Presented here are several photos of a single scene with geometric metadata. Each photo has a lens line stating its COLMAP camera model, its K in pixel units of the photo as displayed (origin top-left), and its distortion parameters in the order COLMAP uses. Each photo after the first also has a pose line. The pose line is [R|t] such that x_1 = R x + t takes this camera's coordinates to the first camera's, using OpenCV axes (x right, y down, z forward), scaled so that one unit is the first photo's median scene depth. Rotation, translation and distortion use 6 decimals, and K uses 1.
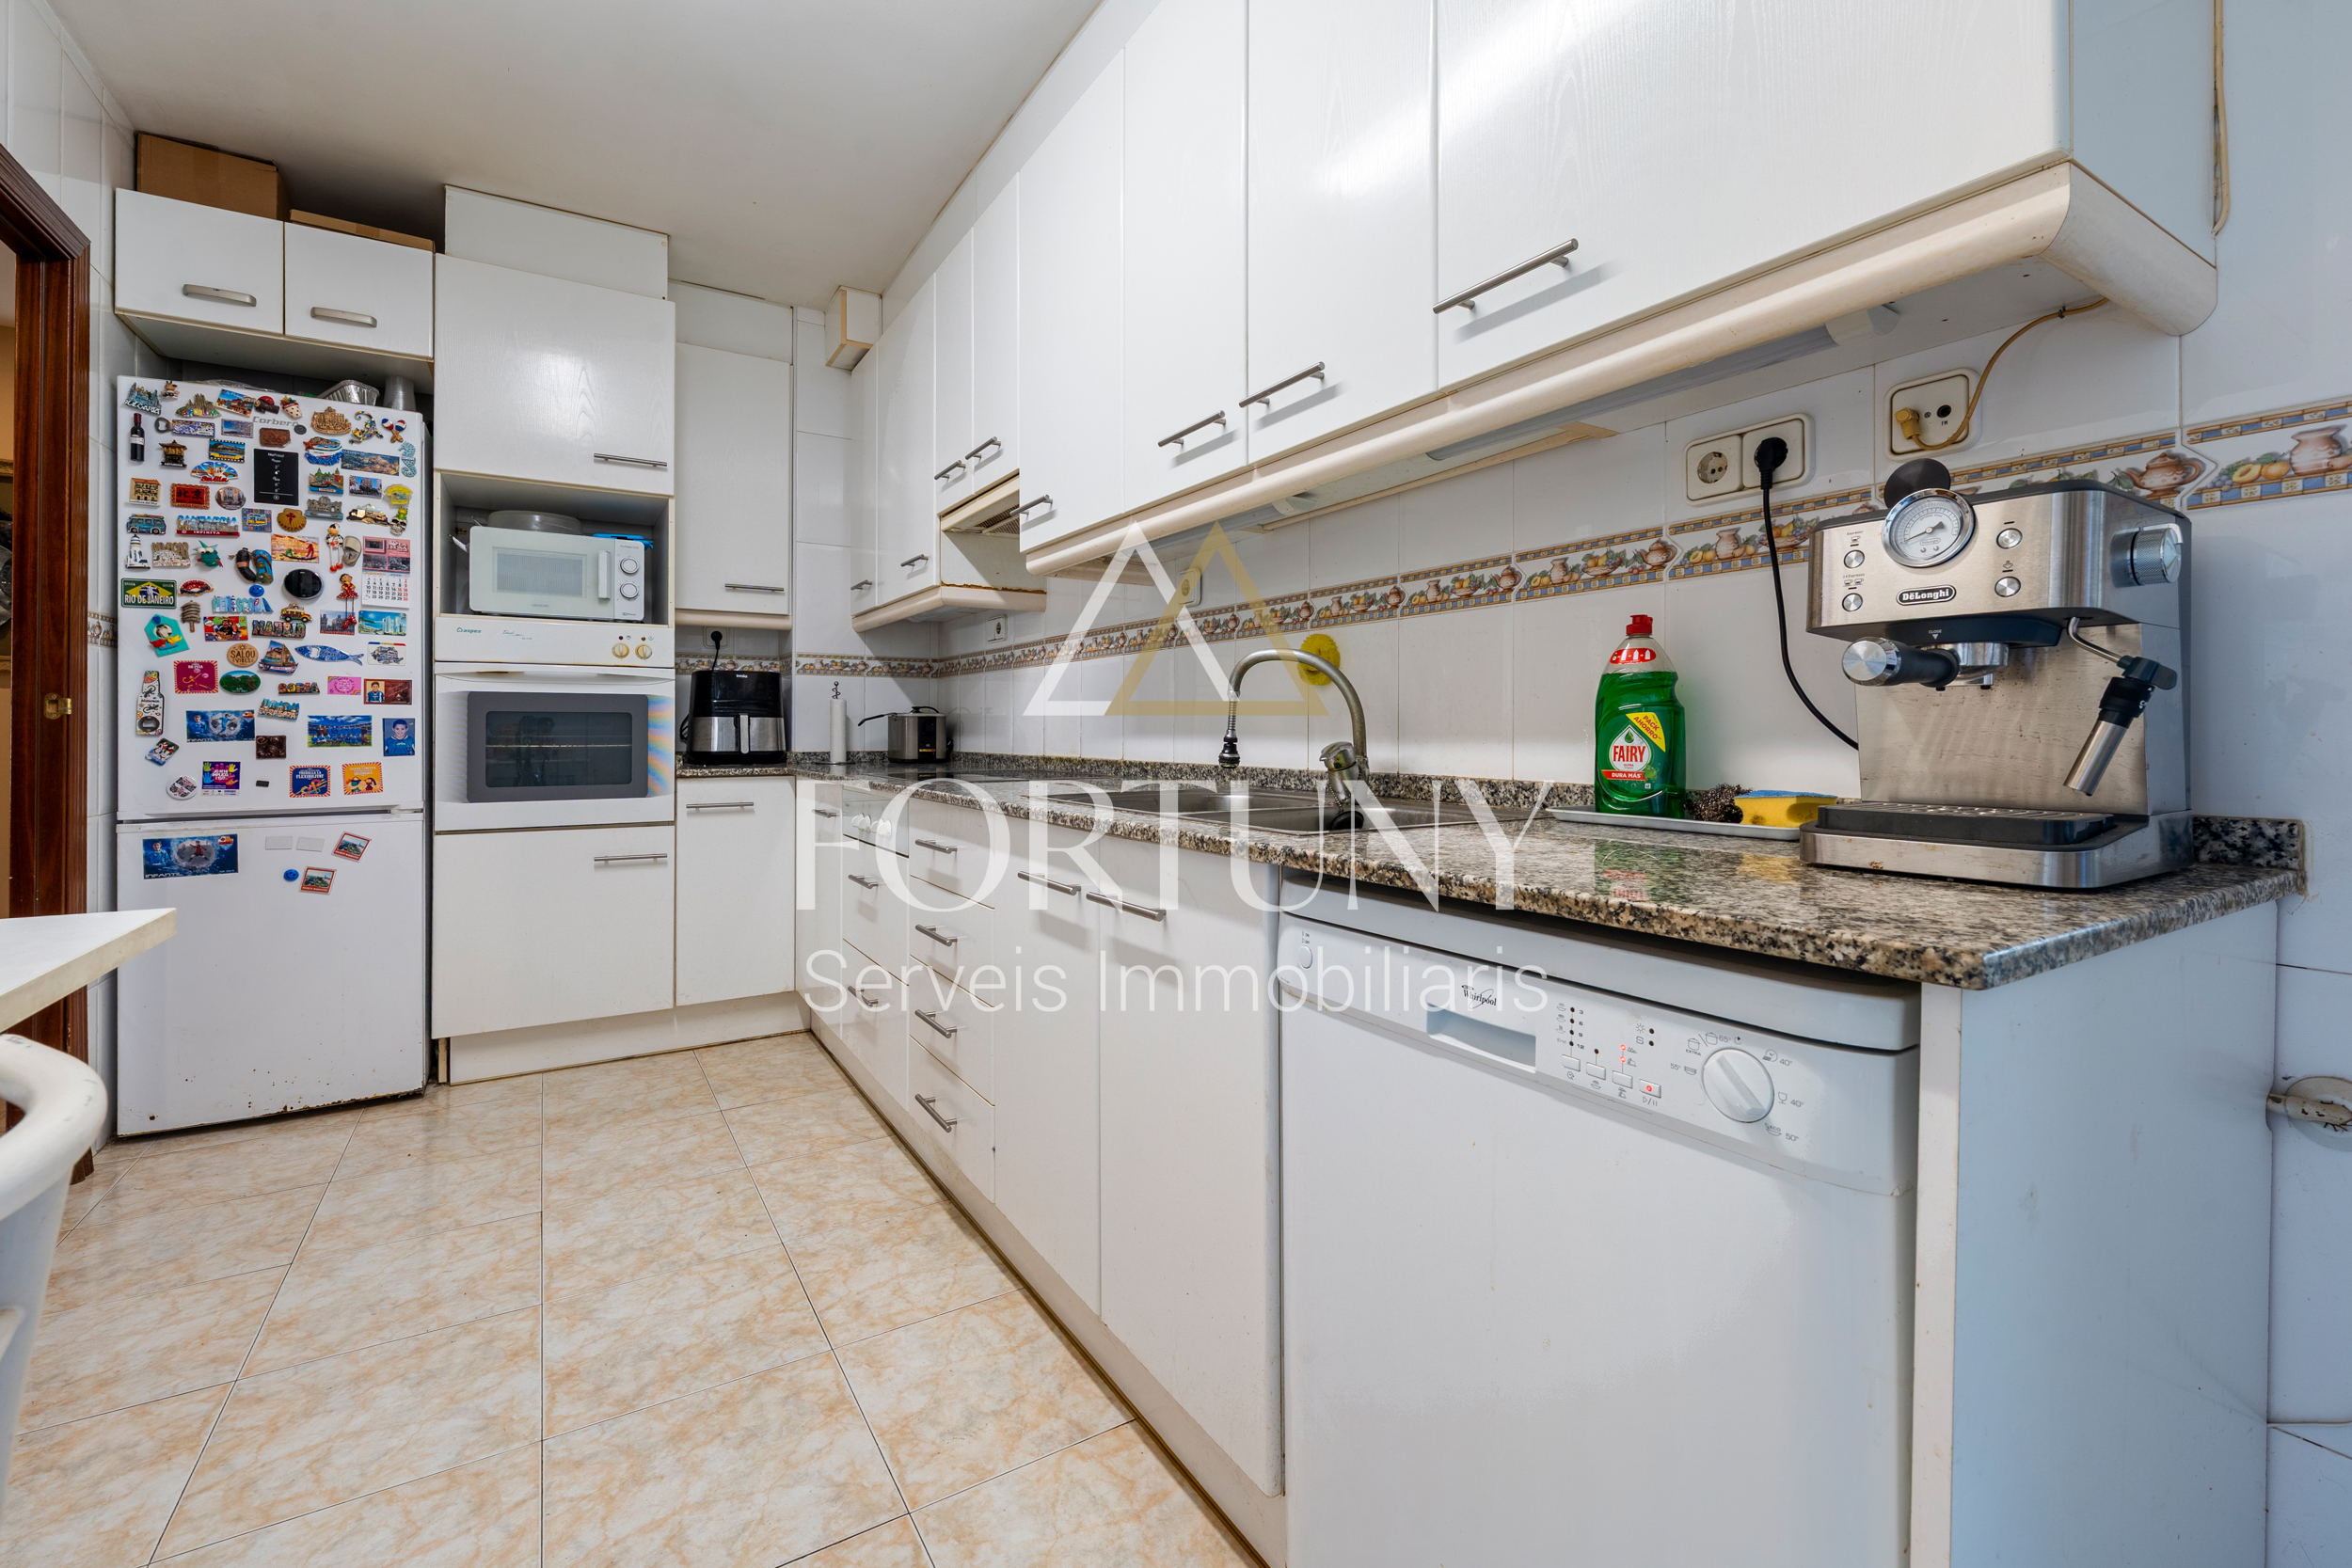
lens RADIAL K [[1000.4, 0, 1183.9], [0, 1000.4, 727.5], [0, 0, 1]] dist [0.000182, -0.000234]
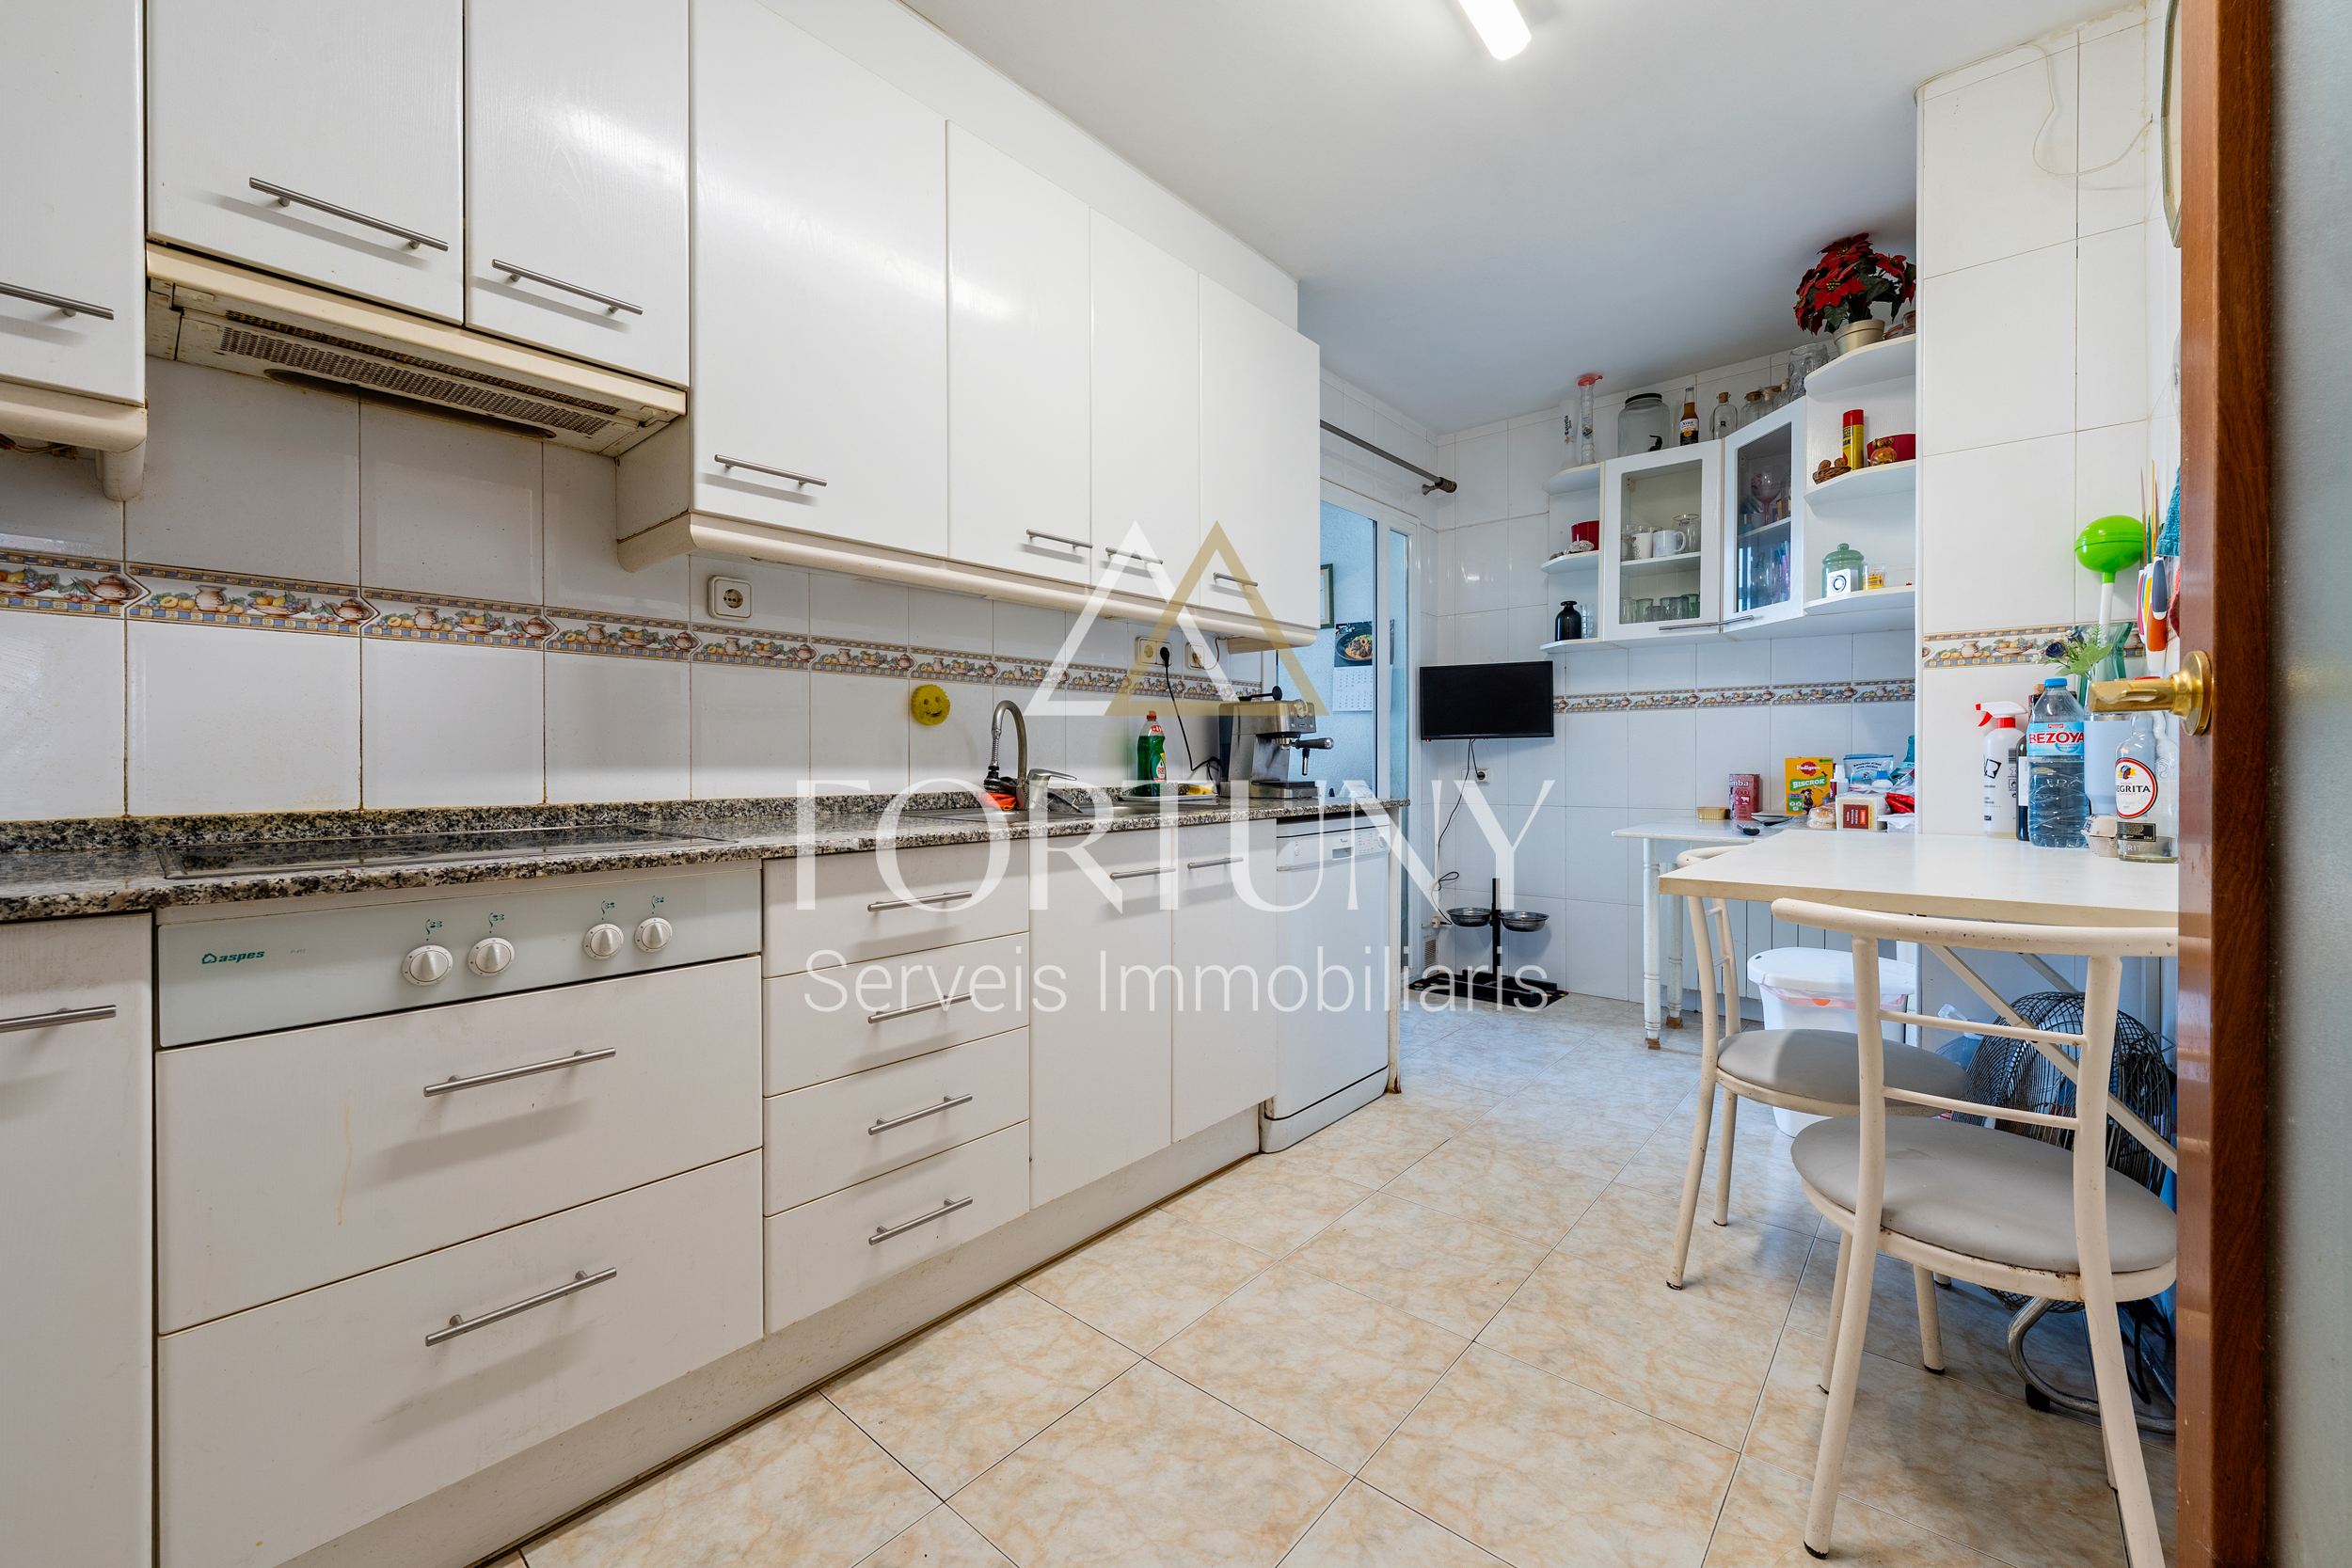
lens RADIAL K [[924.5, 0, 1155.3], [0, 924.5, 767.5], [0, 0, 1]] dist [0.000403, -0.000385]
pose [[-0.269862, -0.005289, 0.962884, -0.873470], [-0.000352, 0.999985, 0.005394, 0.003881], [-0.962899, 0.001116, -0.269860, 0.855500]]
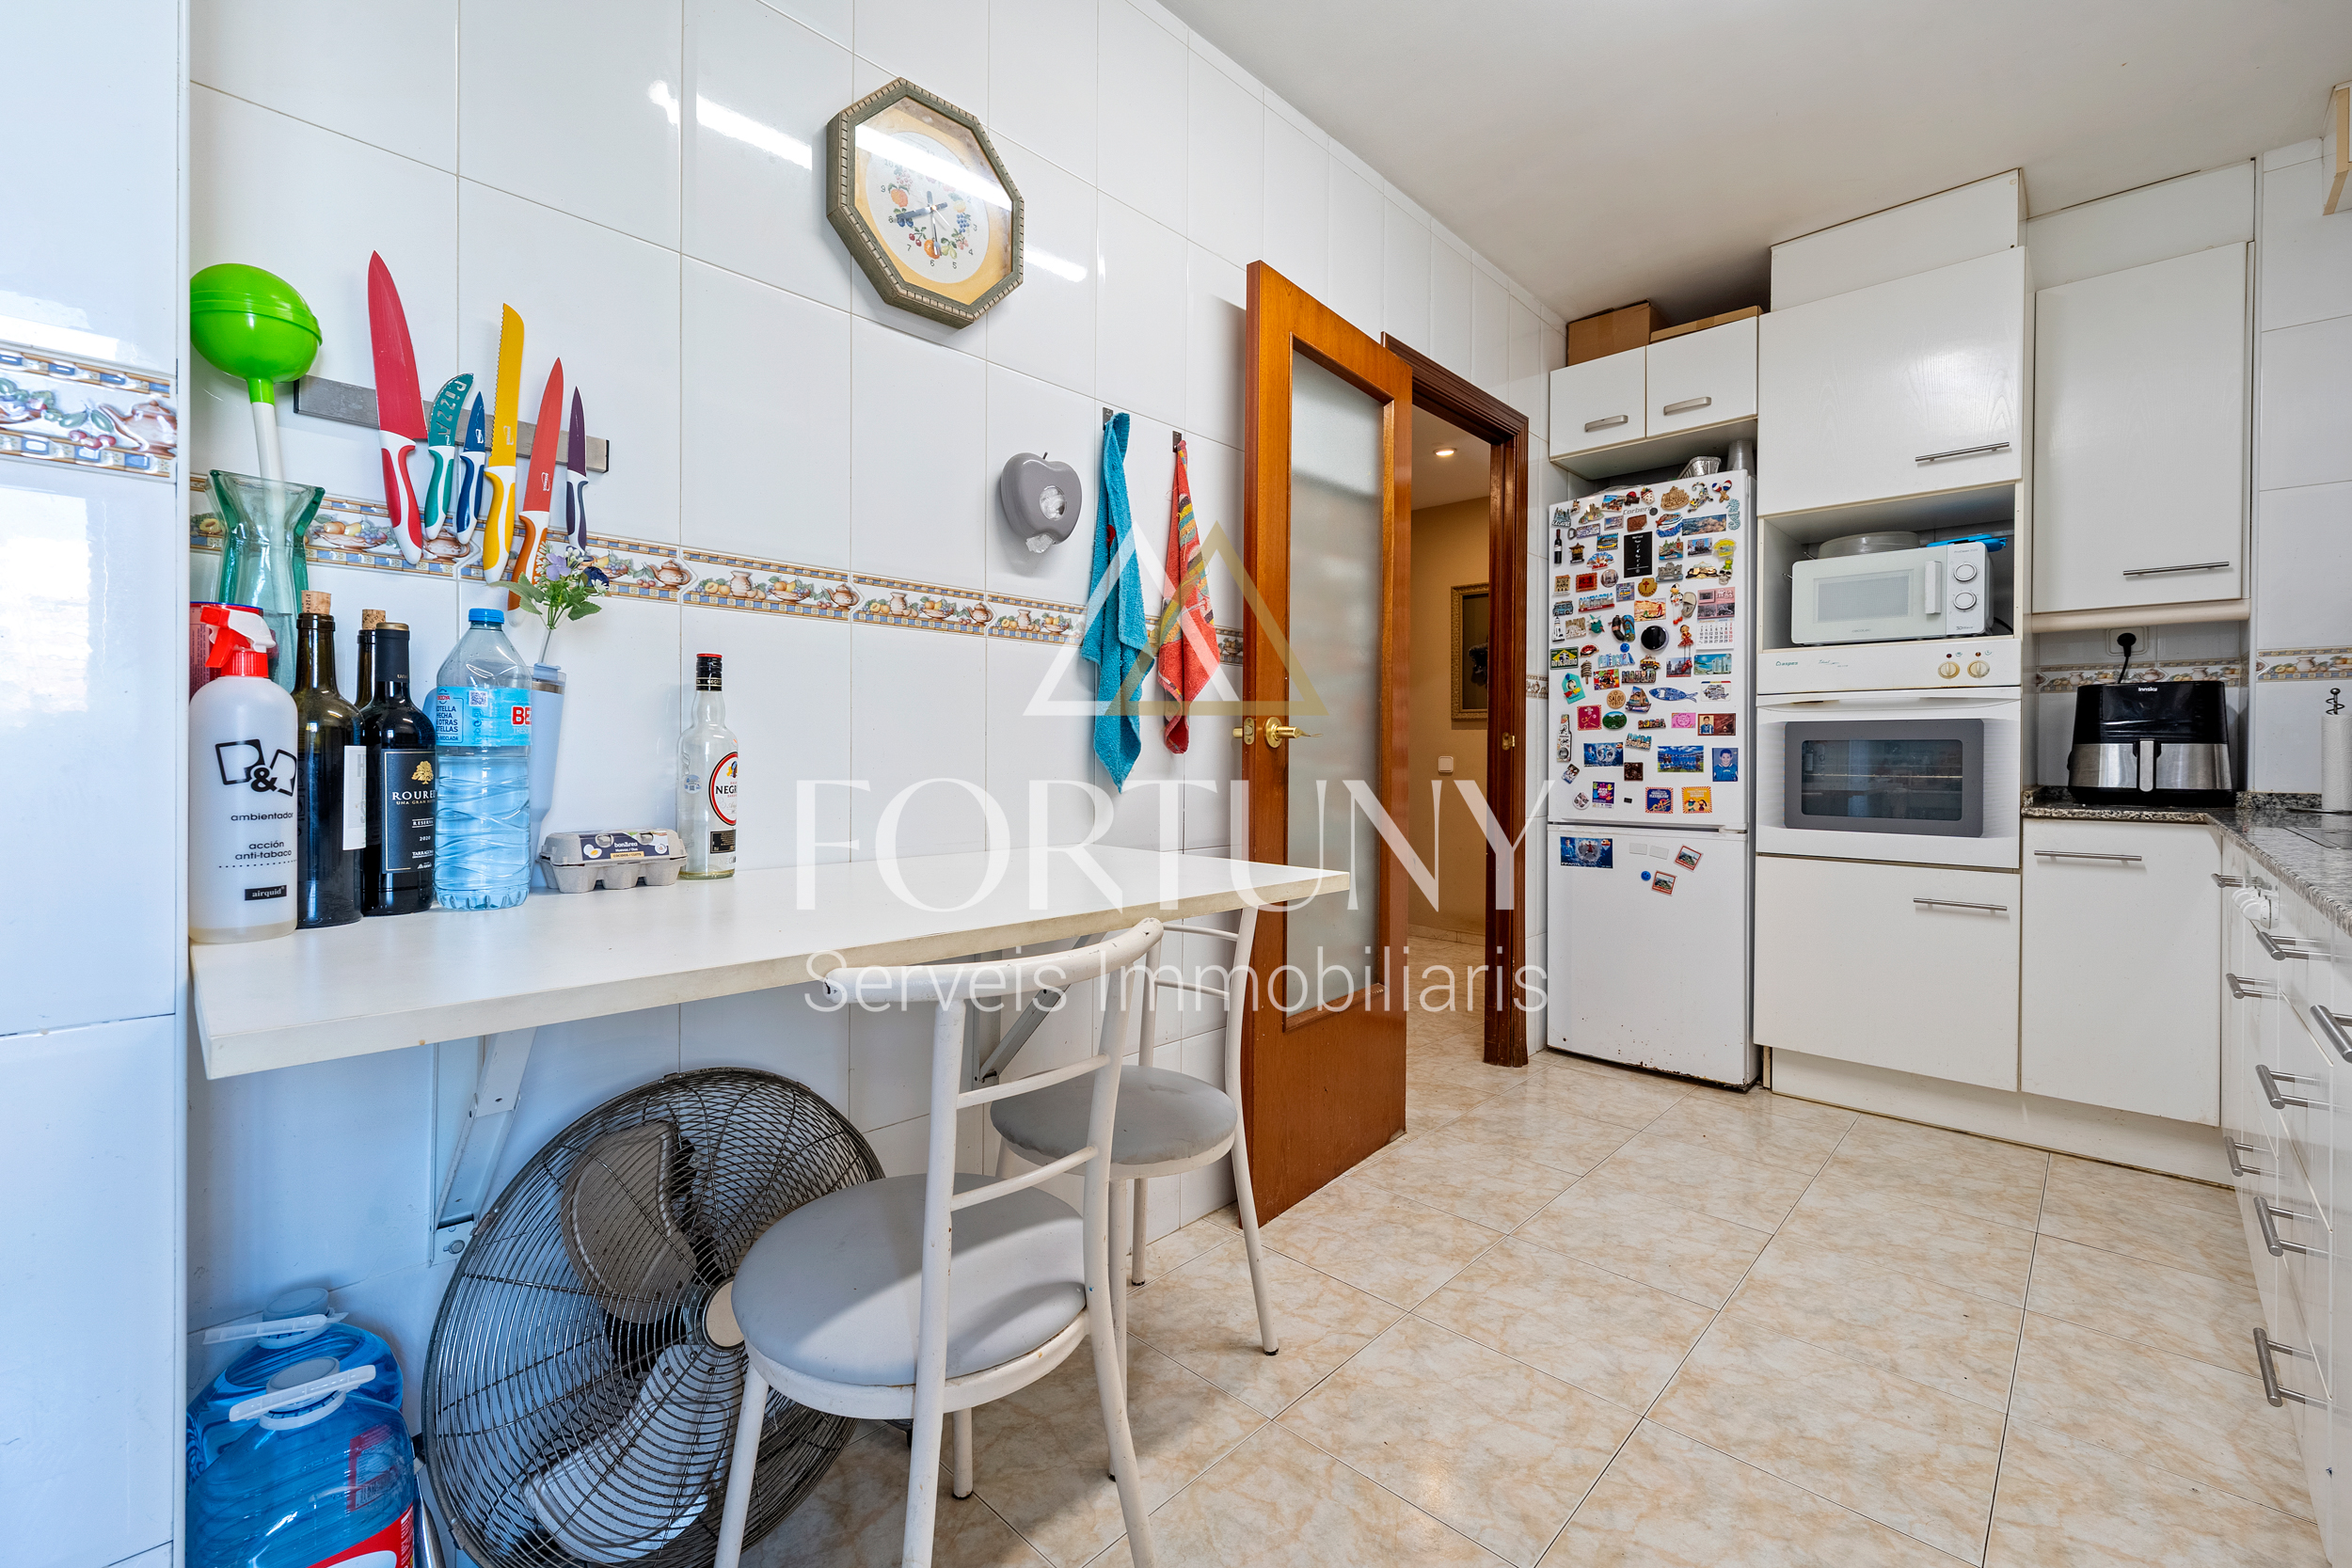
lens RADIAL K [[1000.4, 0, 1184.7], [0, 1000.4, 762.0], [0, 0, 1]] dist [0.000182, -0.000234]
pose [[0.239722, 0.007087, -0.970816, 0.166293], [-0.003210, 0.999974, 0.006507, 0.001337], [0.970836, 0.001557, 0.239738, 0.154813]]
